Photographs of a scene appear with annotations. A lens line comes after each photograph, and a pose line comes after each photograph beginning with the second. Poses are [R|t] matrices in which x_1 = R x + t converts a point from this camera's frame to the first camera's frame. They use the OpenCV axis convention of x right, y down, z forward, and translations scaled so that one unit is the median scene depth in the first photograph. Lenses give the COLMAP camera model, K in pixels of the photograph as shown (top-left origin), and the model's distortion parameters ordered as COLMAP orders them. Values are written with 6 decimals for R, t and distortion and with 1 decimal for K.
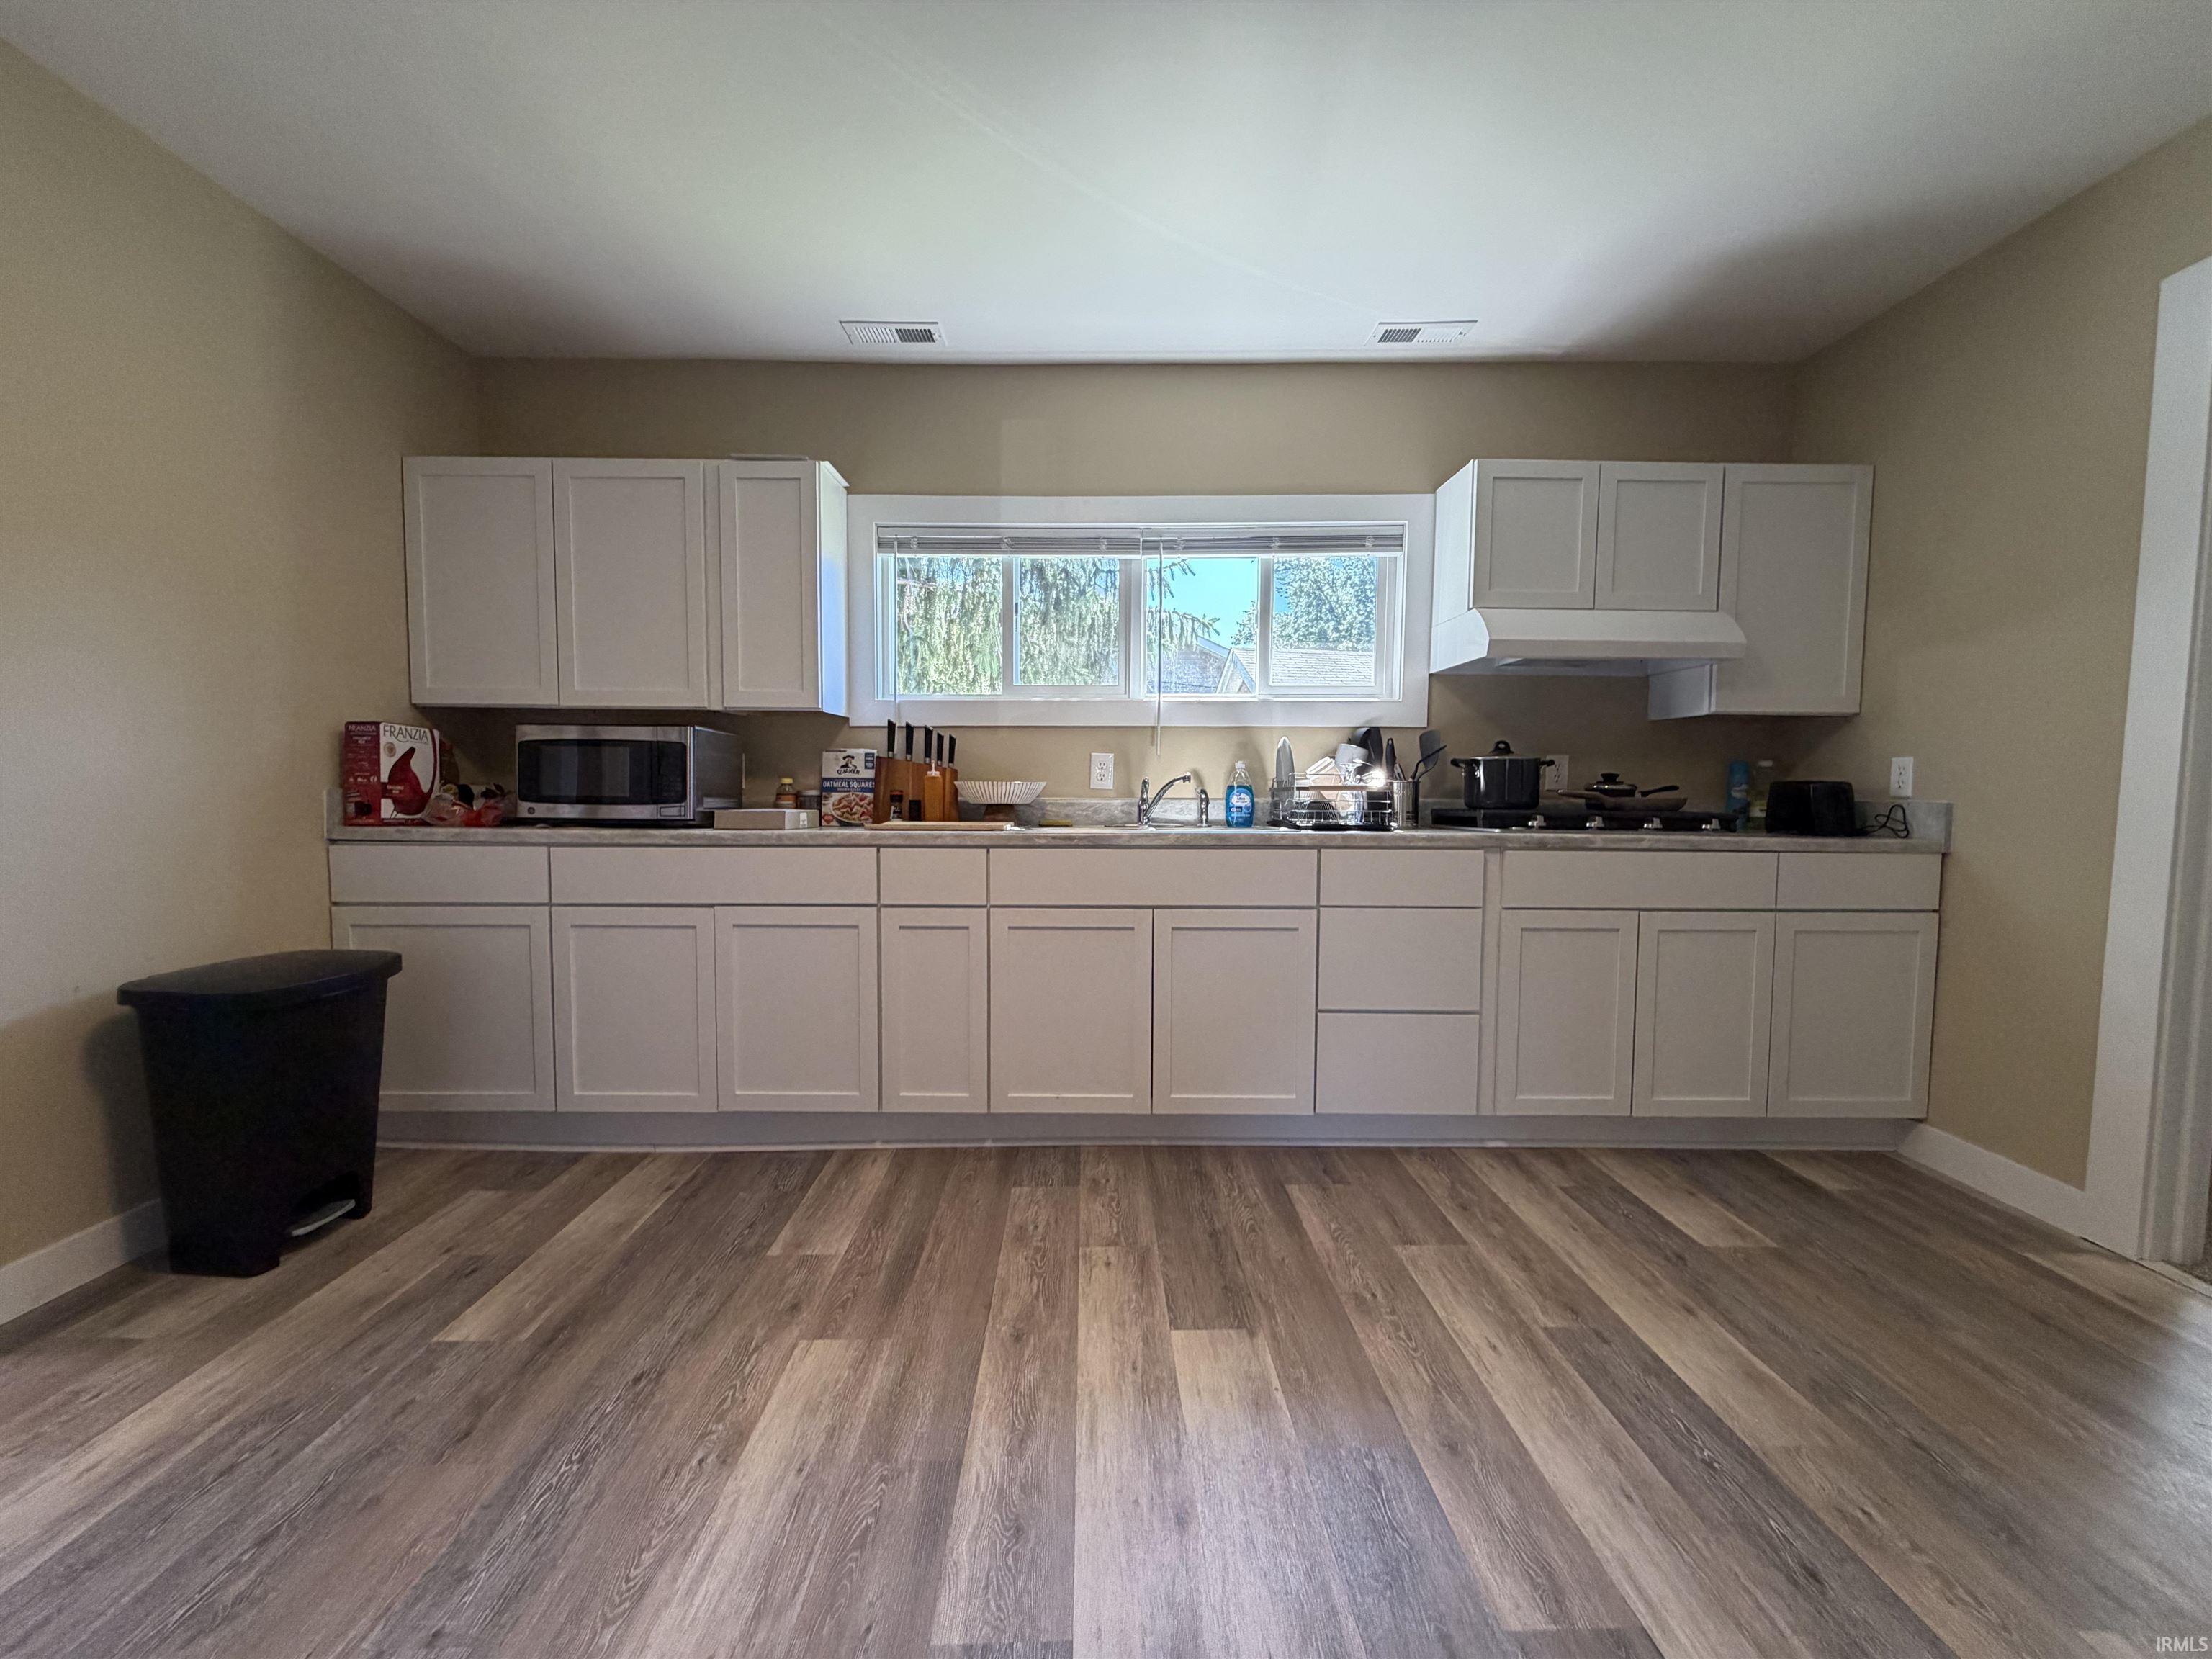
lens RADIAL K [[879.9, 0, 1100.7], [0, 879.9, 833.8], [0, 0, 1]] dist [-0.000729, 0.000346]
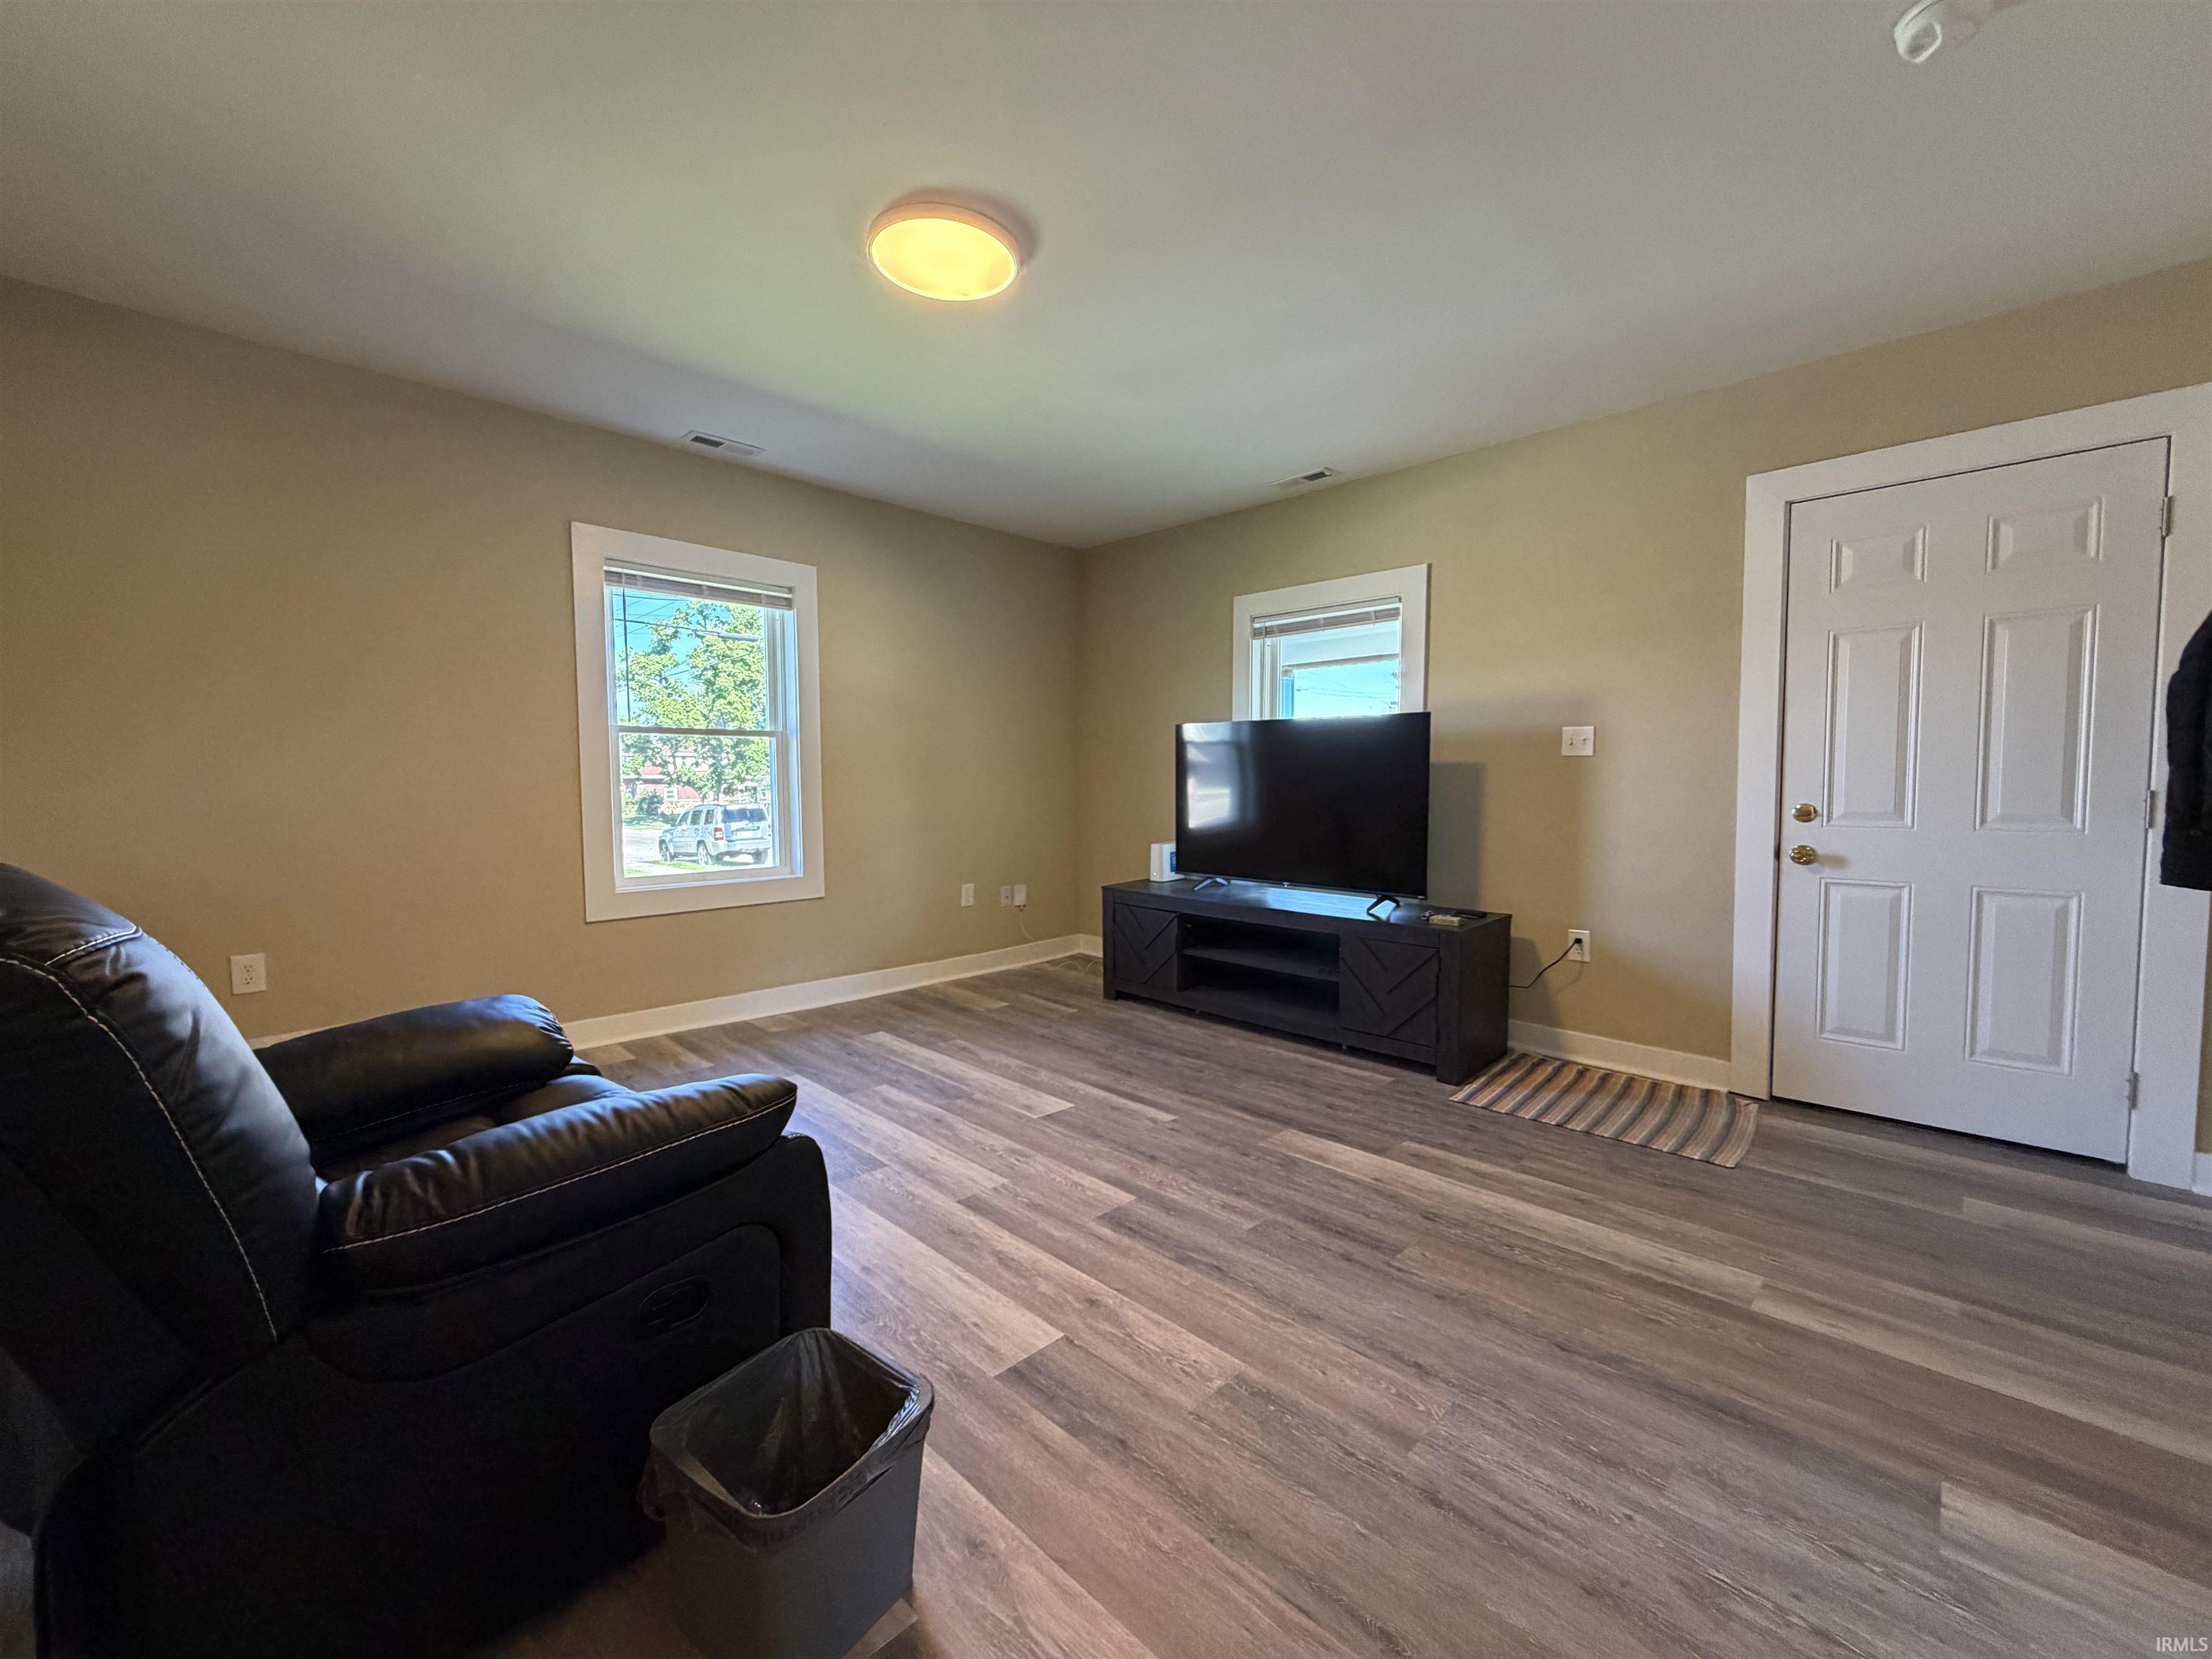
lens RADIAL K [[879.9, 0, 1098.2], [0, 879.9, 825.4], [0, 0, 1]] dist [-0.000729, 0.000346]
pose [[-0.723612, 0.019484, -0.689932, 0.904013], [-0.050669, 0.995405, 0.081253, -0.093511], [0.688345, 0.093754, -0.719300, 1.580068]]
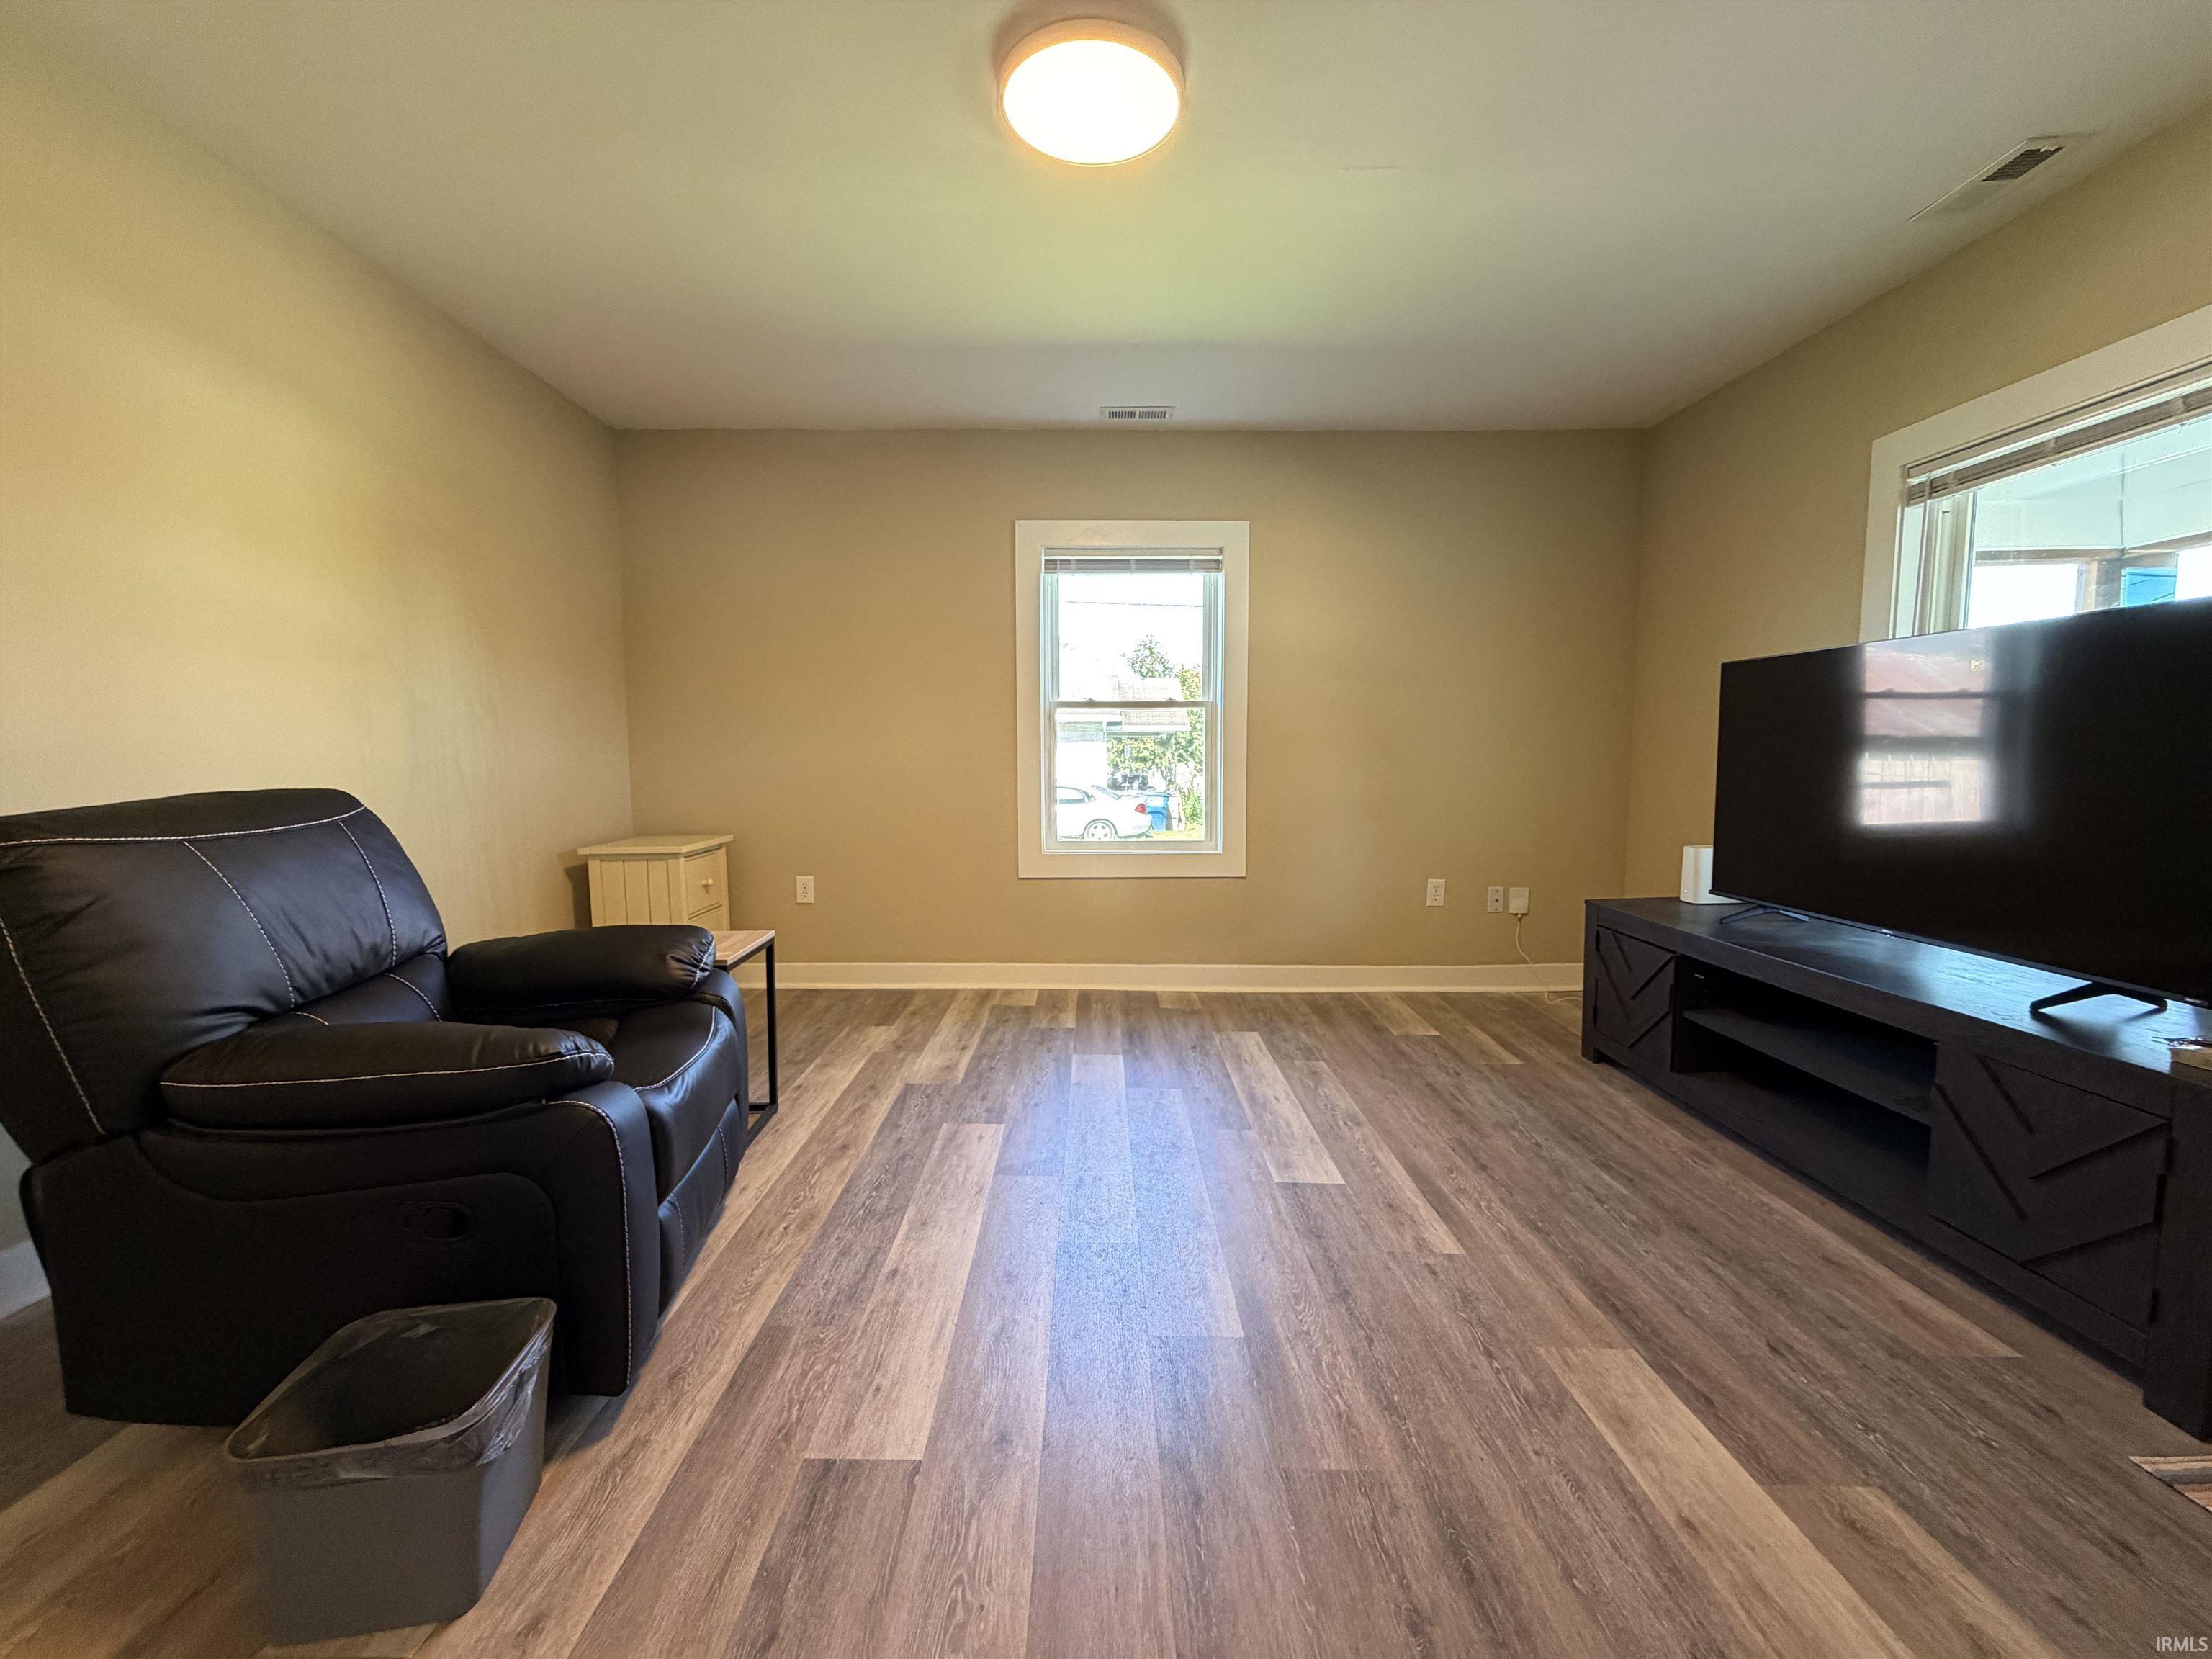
lens RADIAL K [[879.9, 0, 1100.1], [0, 879.9, 827.5], [0, 0, 1]] dist [-0.000729, 0.000346]
pose [[-0.999566, -0.019113, 0.022425, 0.308555], [-0.015879, 0.990517, 0.136472, -0.092159], [-0.024821, 0.136057, -0.990390, 1.575874]]
